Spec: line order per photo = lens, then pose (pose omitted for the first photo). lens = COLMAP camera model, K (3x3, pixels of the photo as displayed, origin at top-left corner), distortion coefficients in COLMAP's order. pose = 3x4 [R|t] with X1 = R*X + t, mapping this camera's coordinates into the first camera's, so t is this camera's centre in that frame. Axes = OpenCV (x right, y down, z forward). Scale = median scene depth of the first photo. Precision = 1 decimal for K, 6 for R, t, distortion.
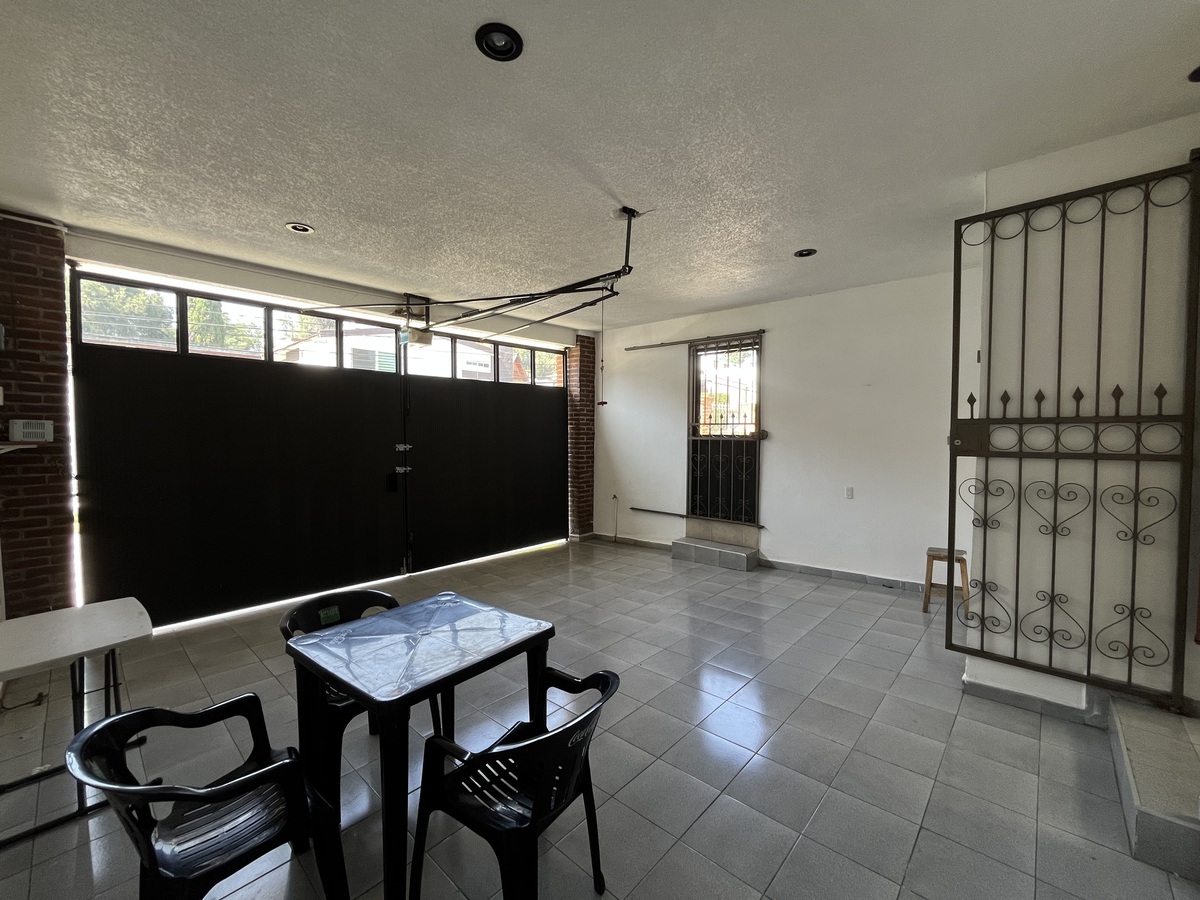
lens RADIAL K [[488.6, 0, 598.8], [0, 488.6, 449.4], [0, 0, 1]] dist [-0.002300, -0.000233]
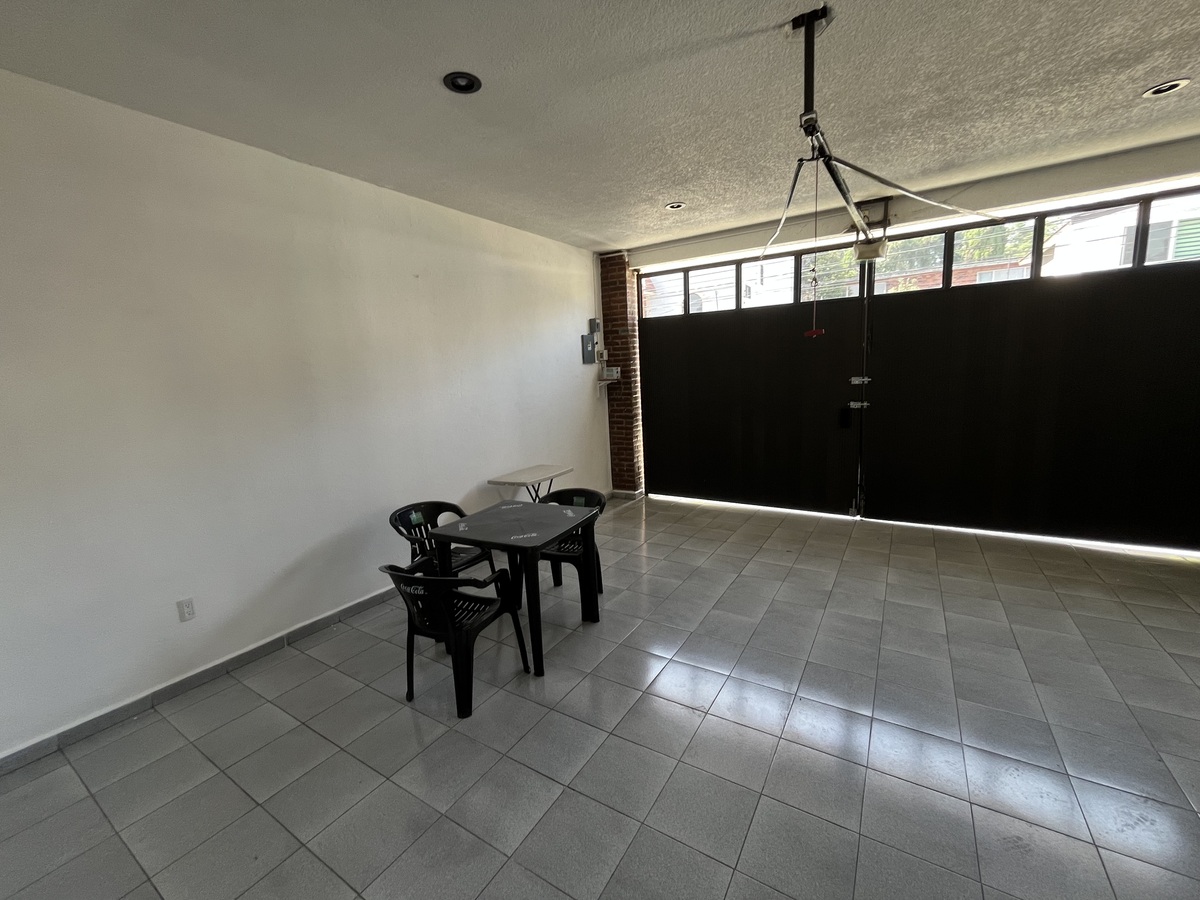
lens RADIAL K [[488.6, 0, 598.8], [0, 488.6, 449.4], [0, 0, 1]] dist [-0.002300, -0.000233]
pose [[0.188185, 0.152967, -0.970148, 0.557216], [0.013440, 0.987303, 0.158279, -0.037945], [0.982042, -0.042825, 0.183740, 0.480766]]
